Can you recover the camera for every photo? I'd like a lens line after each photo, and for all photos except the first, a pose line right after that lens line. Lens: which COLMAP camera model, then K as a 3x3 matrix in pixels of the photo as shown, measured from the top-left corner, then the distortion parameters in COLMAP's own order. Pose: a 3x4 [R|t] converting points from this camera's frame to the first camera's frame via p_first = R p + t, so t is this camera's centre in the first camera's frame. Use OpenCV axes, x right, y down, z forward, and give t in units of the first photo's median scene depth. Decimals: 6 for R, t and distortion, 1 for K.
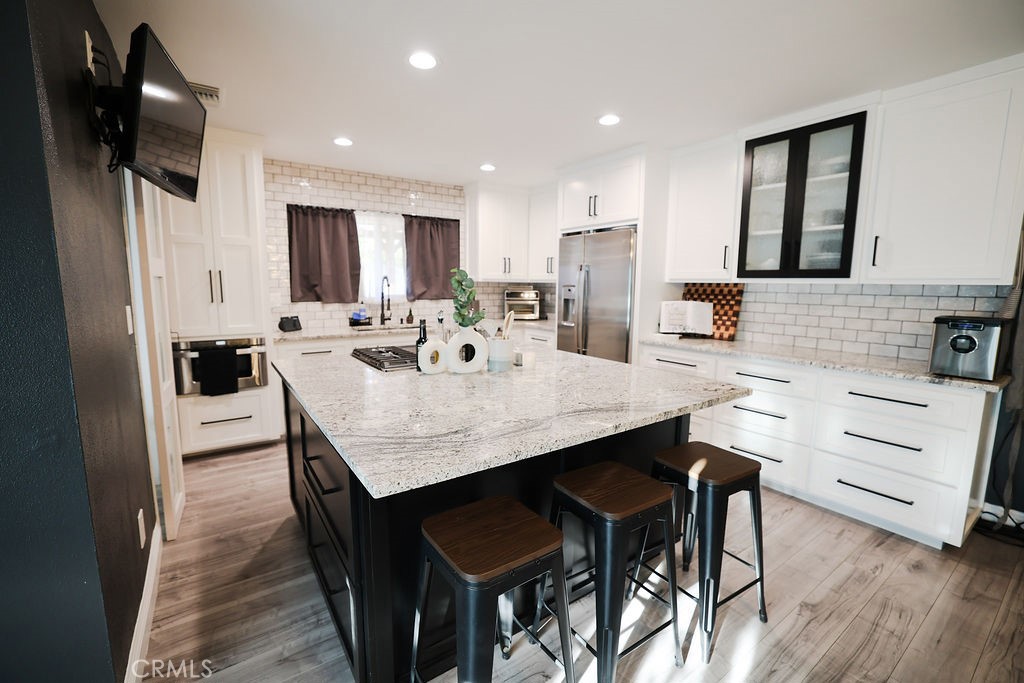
lens RADIAL K [[440.0, 0, 512.0], [0, 440.0, 341.5], [0, 0, 1]] dist [-0.012753, 0.000233]
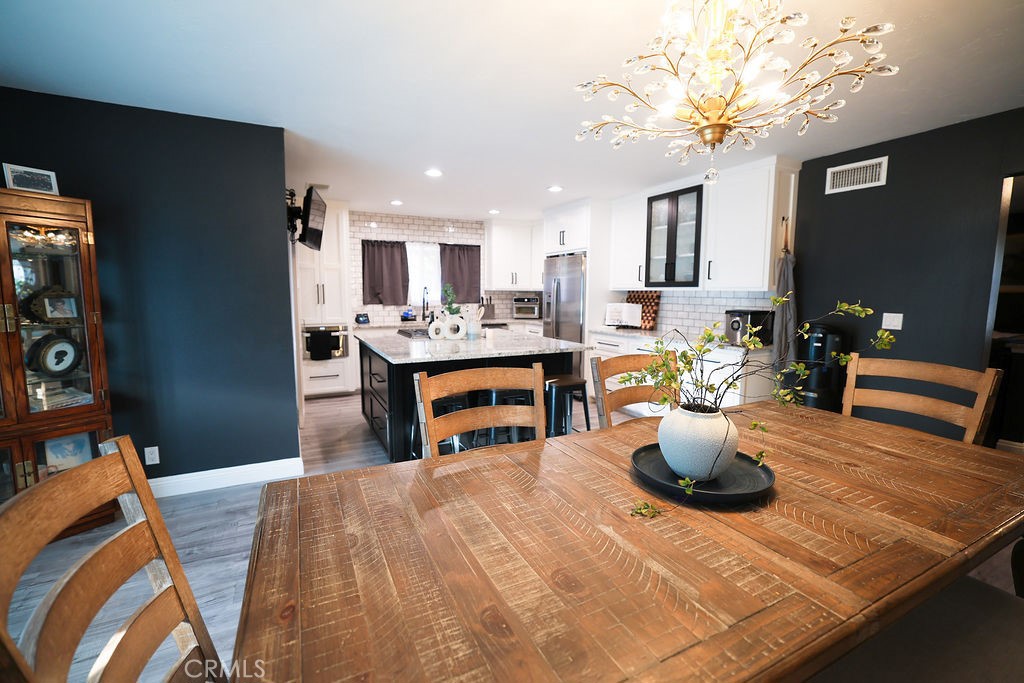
lens RADIAL K [[440.0, 0, 512.0], [0, 440.0, 341.5], [0, 0, 1]] dist [-0.012753, 0.000233]
pose [[0.991211, 0.011209, -0.131812, 0.227619], [-0.013725, 0.999740, -0.018191, 0.064948], [0.131574, 0.019840, 0.991108, -0.477701]]
